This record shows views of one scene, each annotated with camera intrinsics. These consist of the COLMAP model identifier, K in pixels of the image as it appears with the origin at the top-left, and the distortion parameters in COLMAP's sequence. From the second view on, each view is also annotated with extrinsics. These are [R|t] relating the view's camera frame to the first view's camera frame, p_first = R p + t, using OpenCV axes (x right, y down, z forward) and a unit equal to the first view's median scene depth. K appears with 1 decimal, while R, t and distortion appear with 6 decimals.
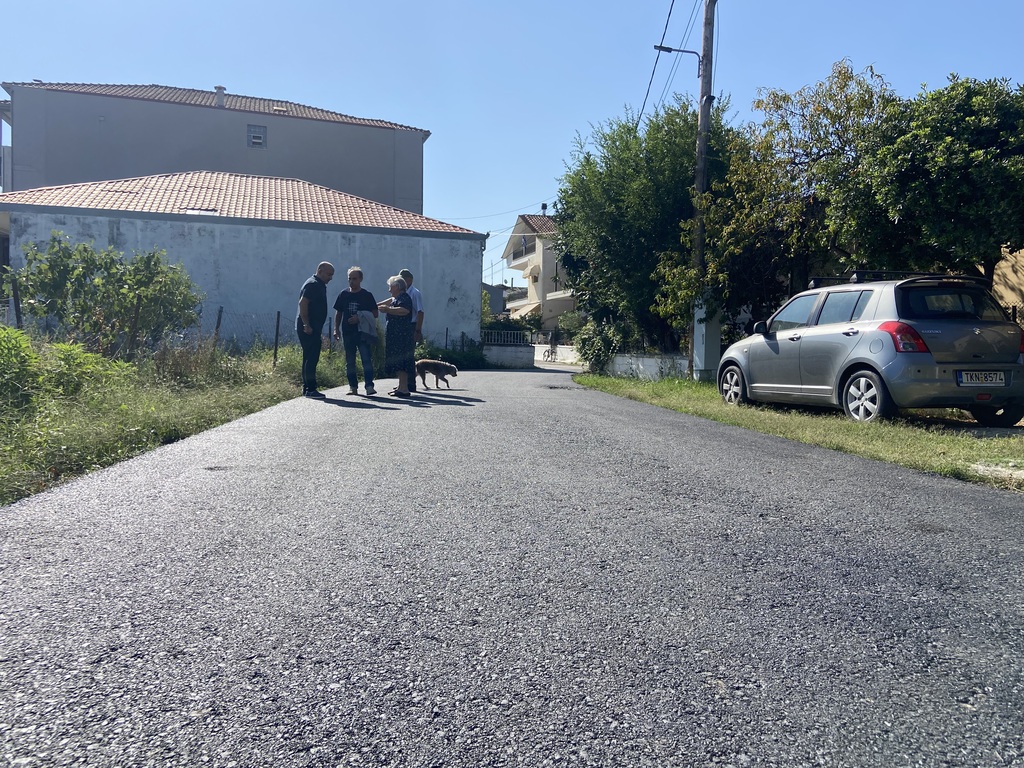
lens RADIAL K [[727.1, 0, 512.0], [0, 727.1, 384.0], [0, 0, 1]] dist [0.122329, -0.145138]
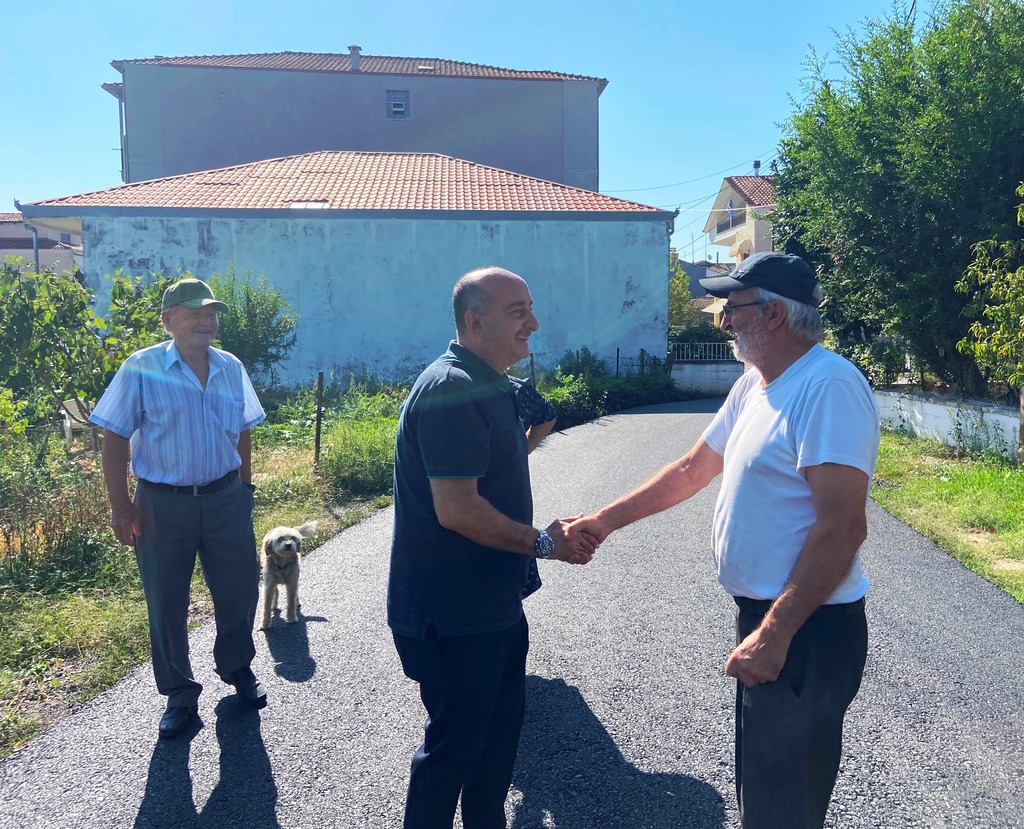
lens RADIAL K [[819.7, 0, 564.7], [0, 819.7, 400.5], [0, 0, 1]] dist [0.116401, -0.135616]
pose [[0.982686, -0.010154, -0.185001, 0.007808], [0.016165, 0.999388, 0.031011, -0.046924], [0.184573, -0.033465, 0.982249, 0.176827]]
